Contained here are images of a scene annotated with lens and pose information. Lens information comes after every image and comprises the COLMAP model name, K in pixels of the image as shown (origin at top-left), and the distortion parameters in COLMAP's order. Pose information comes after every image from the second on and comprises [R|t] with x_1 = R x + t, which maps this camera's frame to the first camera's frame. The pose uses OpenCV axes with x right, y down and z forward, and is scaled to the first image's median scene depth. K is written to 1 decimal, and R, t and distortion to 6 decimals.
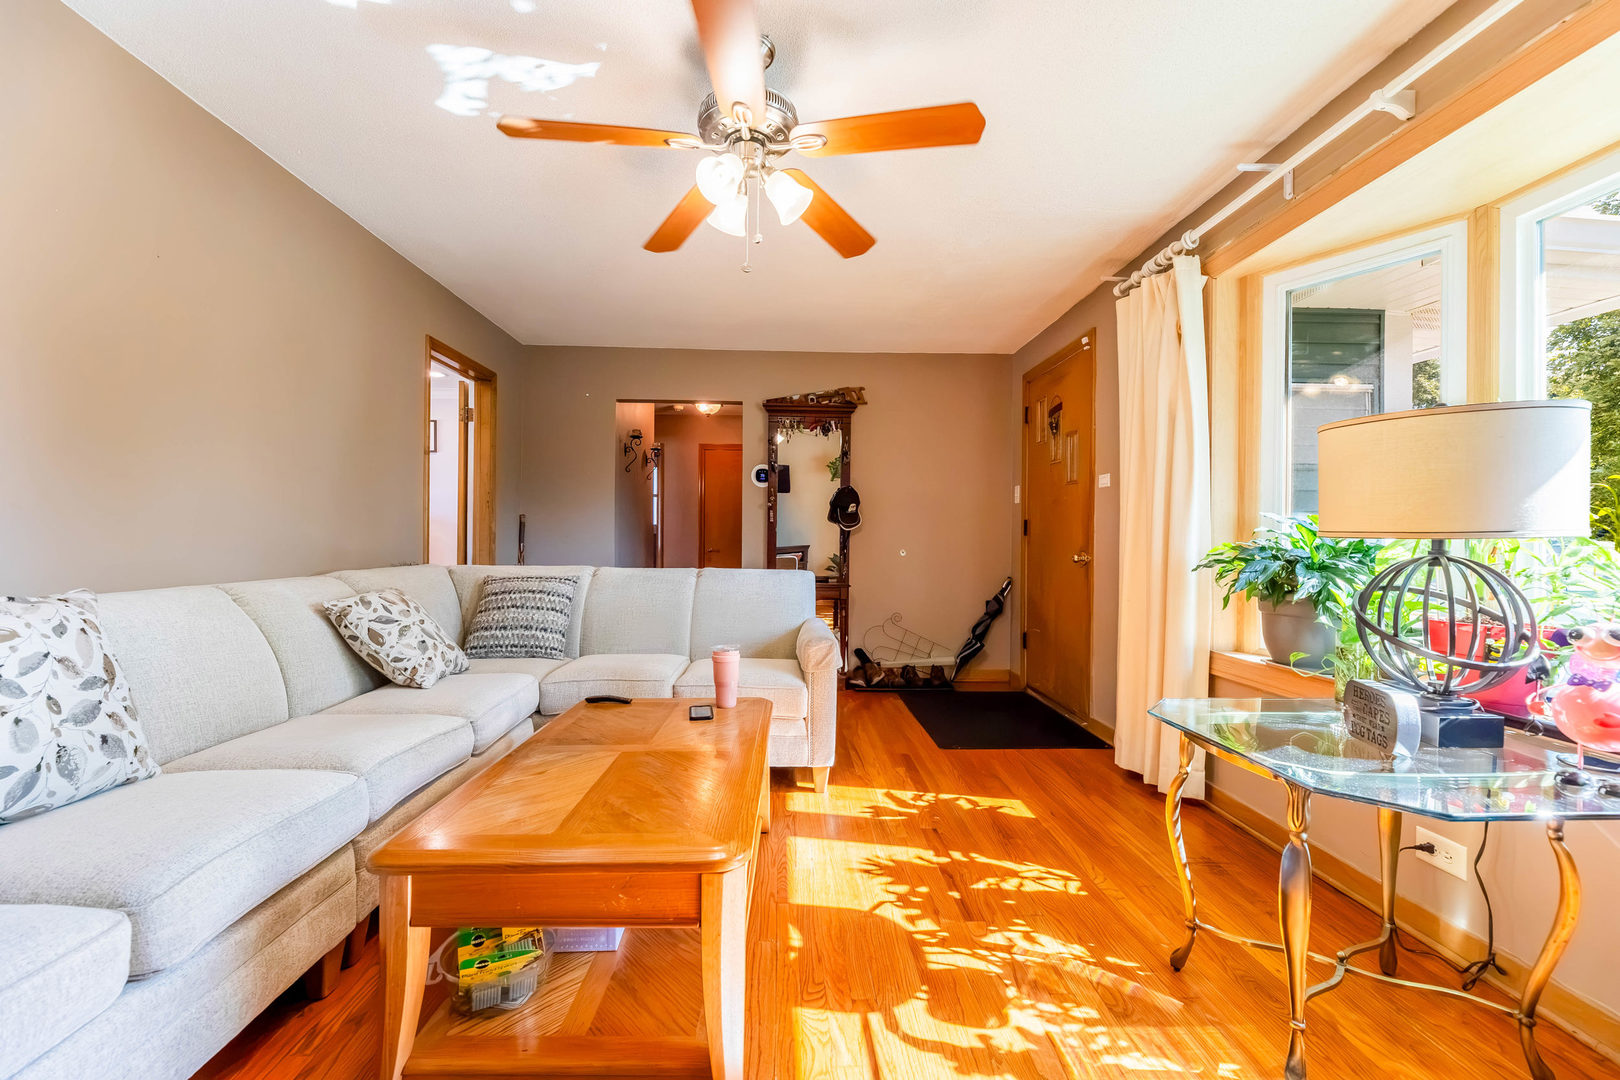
lens RADIAL K [[641.9, 0, 810.0], [0, 641.9, 540.0], [0, 0, 1]] dist [0.001272, 0.000111]
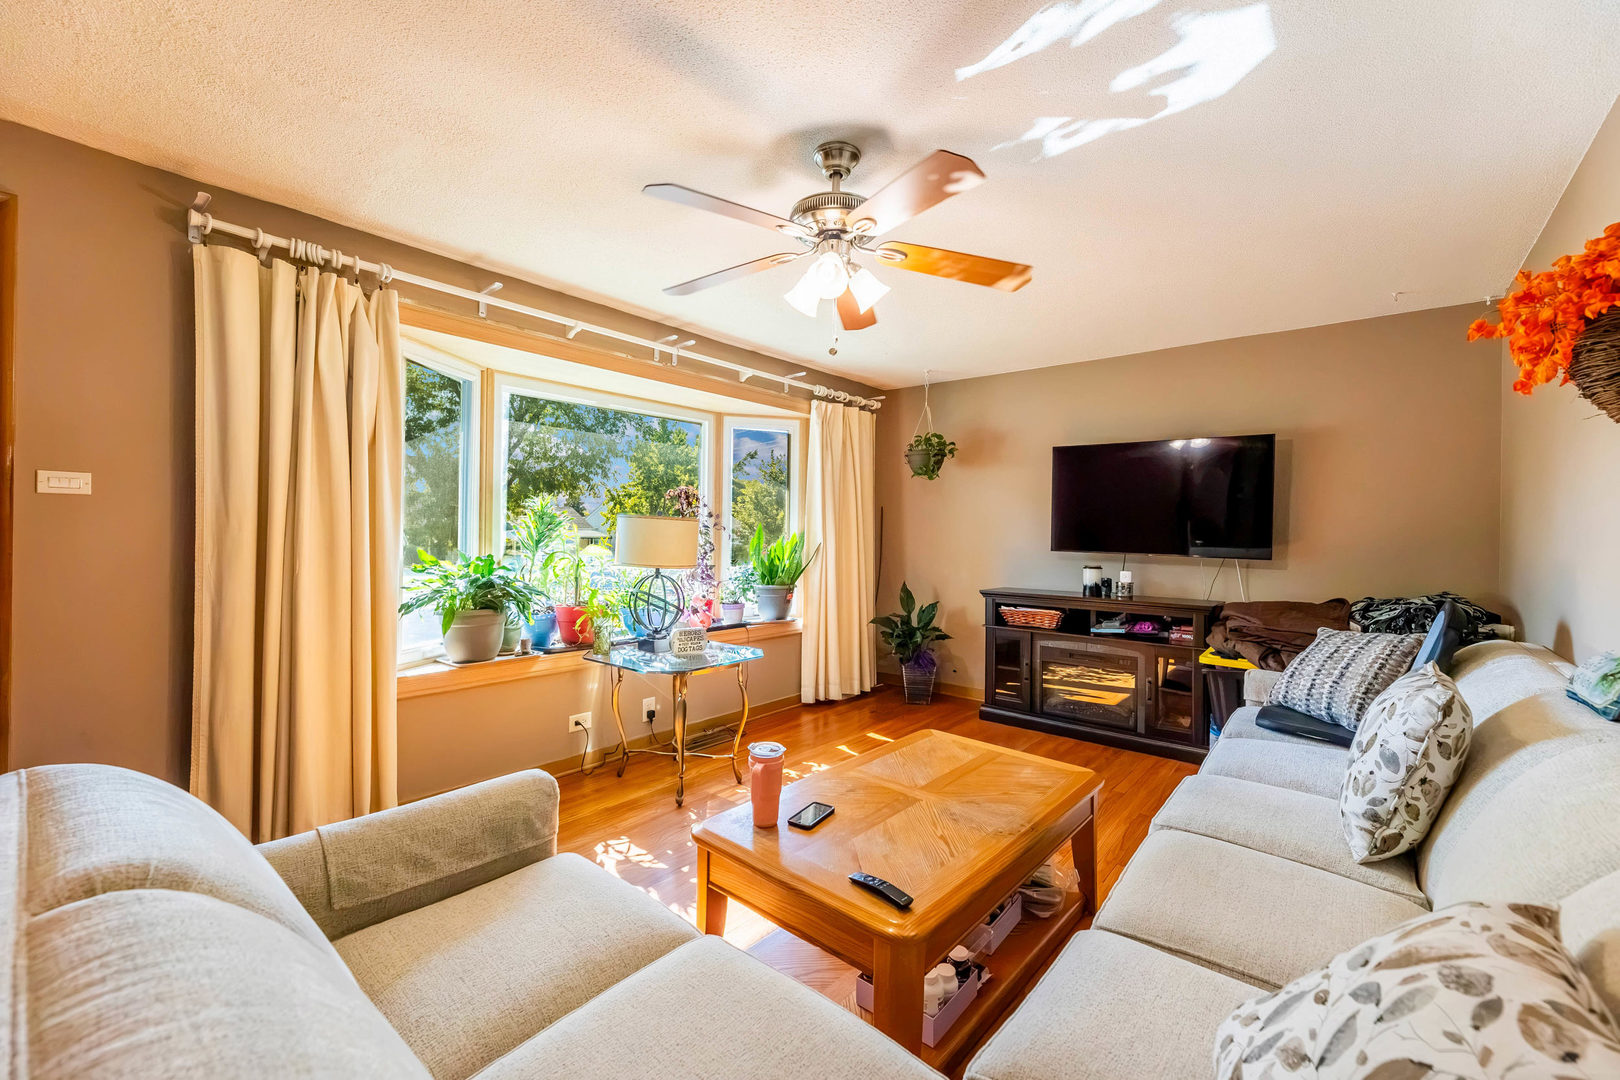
lens RADIAL K [[658.3, 0, 810.0], [0, 658.3, 540.0], [0, 0, 1]] dist [-0.002392, -0.000210]
pose [[-0.737631, -0.029295, 0.674569, -0.782722], [-0.023302, 0.999568, 0.017928, -0.116486], [-0.674802, -0.002494, -0.737994, 1.741953]]
